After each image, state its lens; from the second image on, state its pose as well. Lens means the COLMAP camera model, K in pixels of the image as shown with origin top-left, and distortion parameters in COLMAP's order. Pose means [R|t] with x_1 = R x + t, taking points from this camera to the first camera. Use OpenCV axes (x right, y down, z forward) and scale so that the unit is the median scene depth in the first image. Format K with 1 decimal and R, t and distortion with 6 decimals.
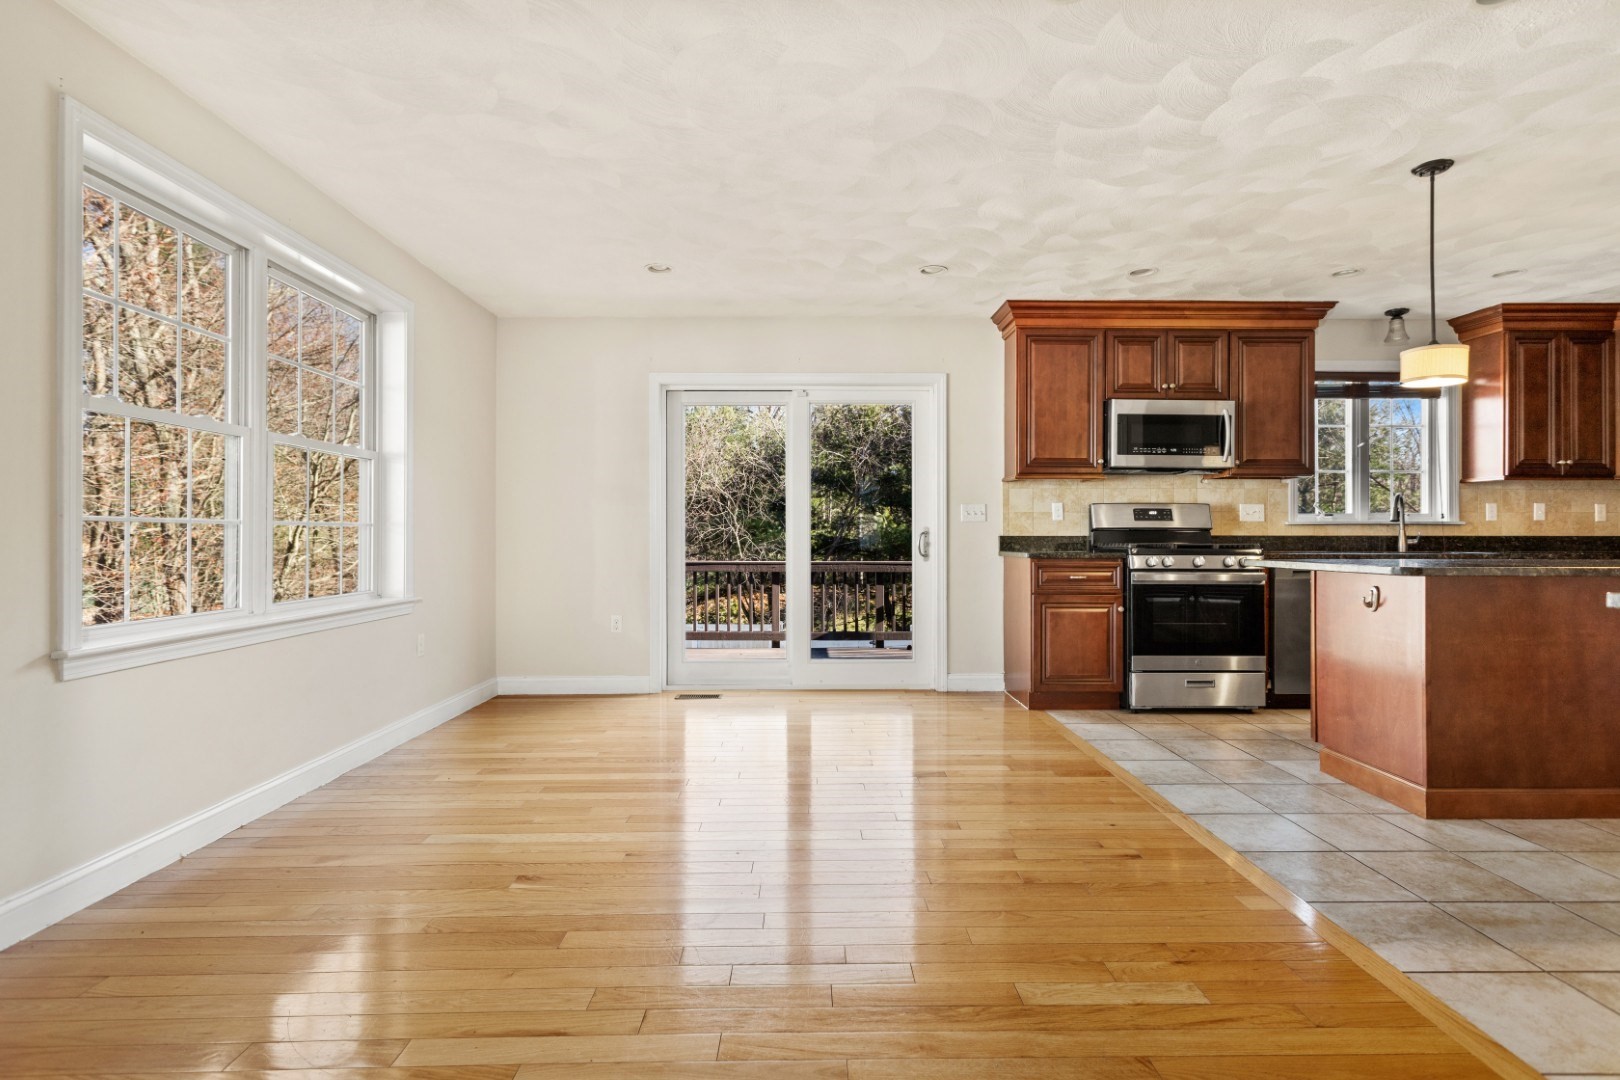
lens RADIAL K [[773.9, 0, 817.6], [0, 773.9, 530.6], [0, 0, 1]] dist [0.001495, 0.000437]
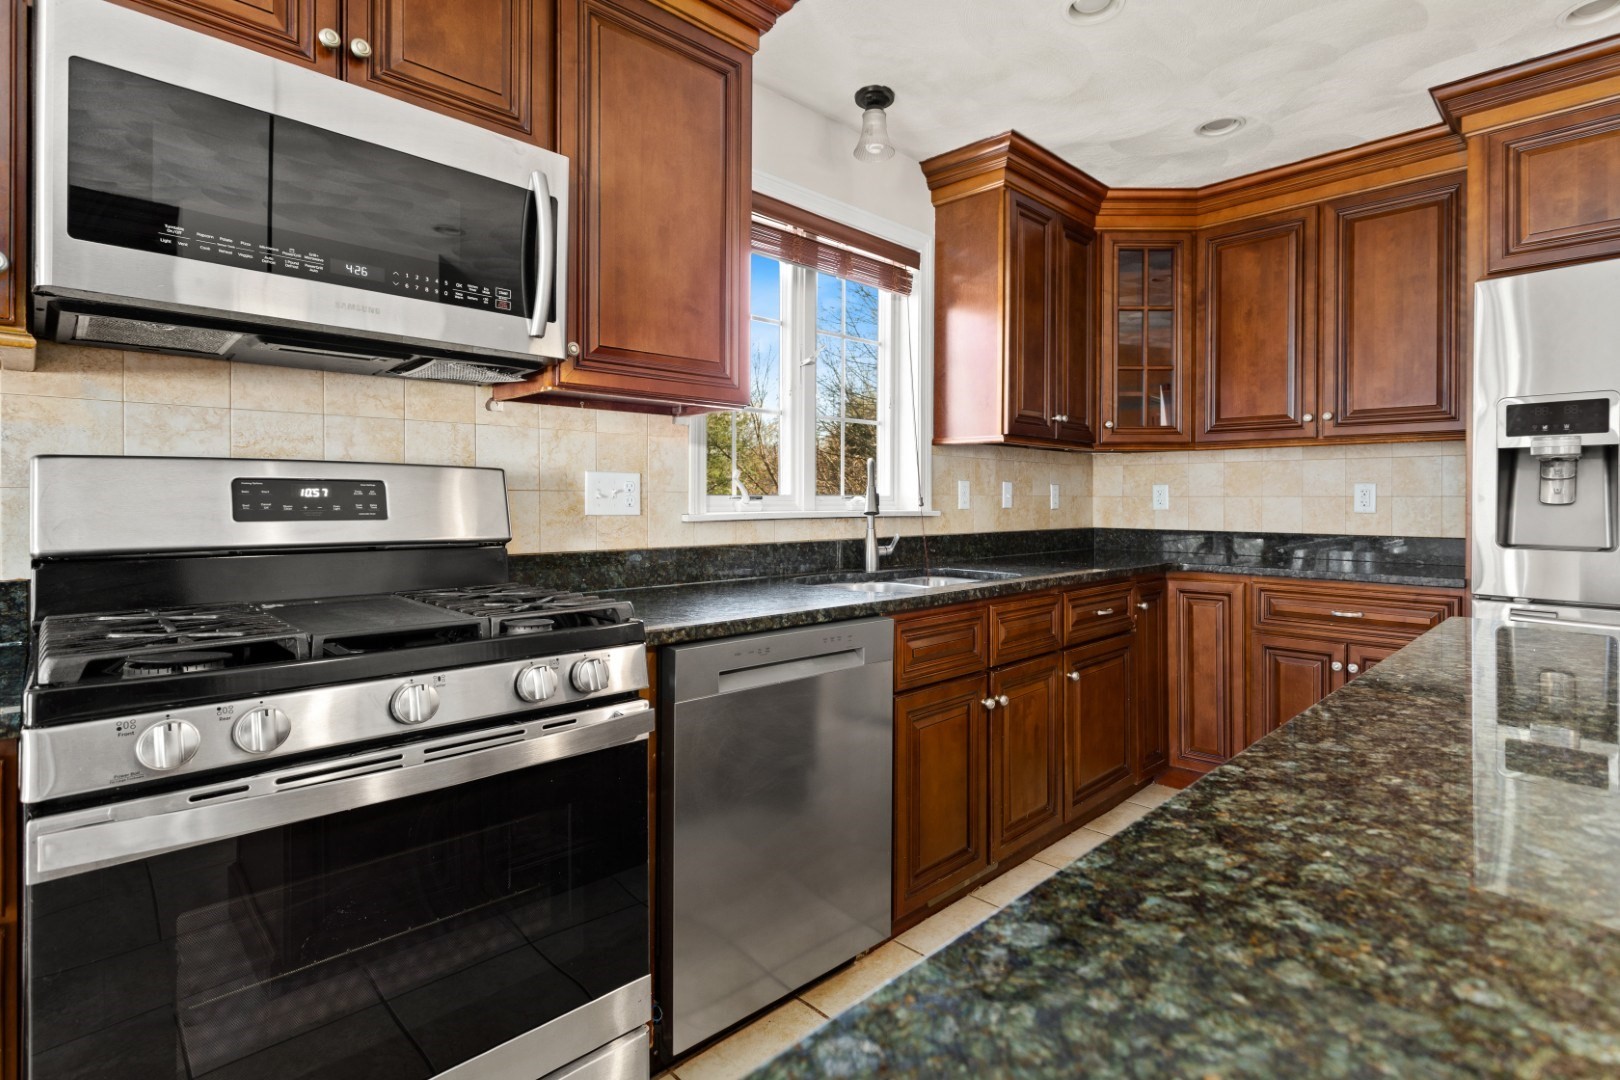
lens RADIAL K [[792.5, 0, 819.5], [0, 792.5, 504.0], [0, 0, 1]] dist [0.001164, 0.000717]
pose [[0.722698, -0.002714, 0.691159, 0.376992], [-0.006029, 0.999929, 0.010231, -0.024082], [-0.691138, -0.011561, 0.722631, 0.669357]]
